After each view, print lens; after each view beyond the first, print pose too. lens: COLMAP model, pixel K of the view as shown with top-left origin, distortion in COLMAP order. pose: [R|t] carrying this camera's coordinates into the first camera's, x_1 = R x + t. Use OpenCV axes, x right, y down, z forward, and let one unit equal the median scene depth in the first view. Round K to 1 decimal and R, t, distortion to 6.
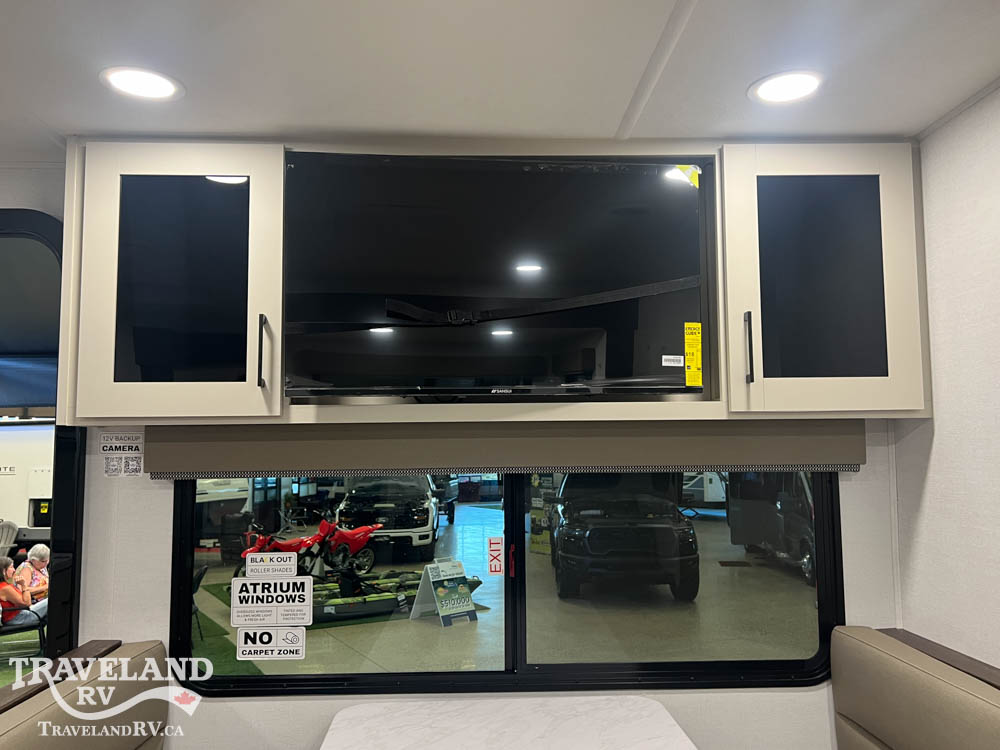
lens RADIAL K [[805.2, 0, 497.4], [0, 805.2, 374.7], [0, 0, 1]] dist [0.042283, -0.033321]
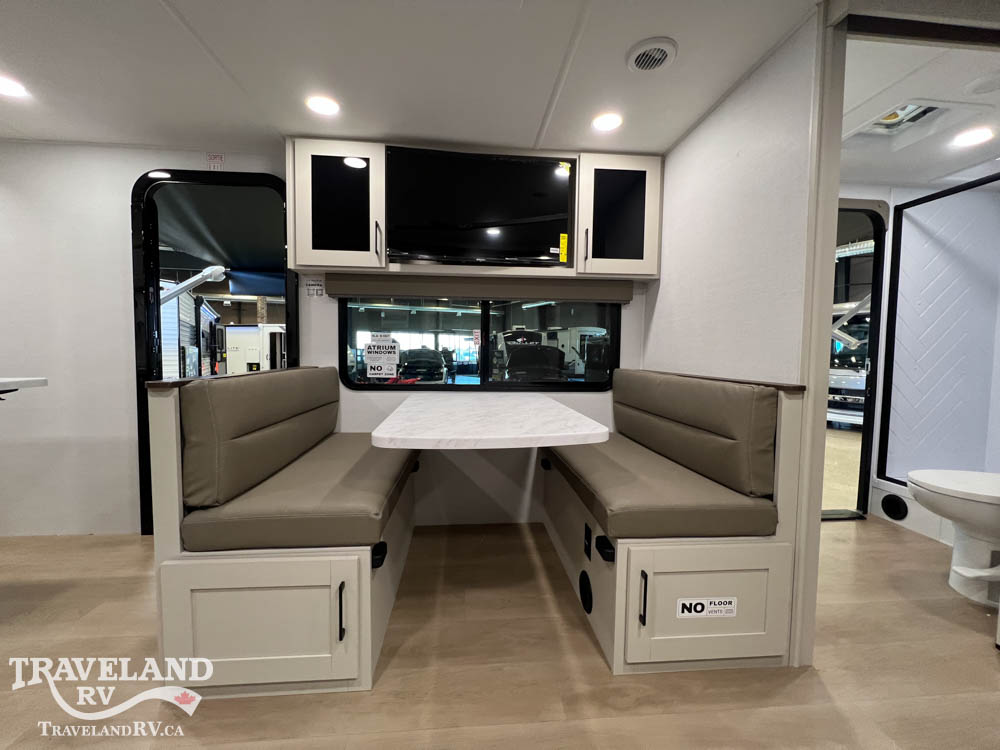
lens RADIAL K [[398.2, 0, 496.6], [0, 398.2, 371.2], [0, 0, 1]] dist [-0.000960, -0.001687]
pose [[0.998565, 0.016069, 0.051077, -0.002789], [-0.023160, 0.989678, 0.141425, 0.168124], [-0.048278, -0.142405, 0.988630, -0.177878]]
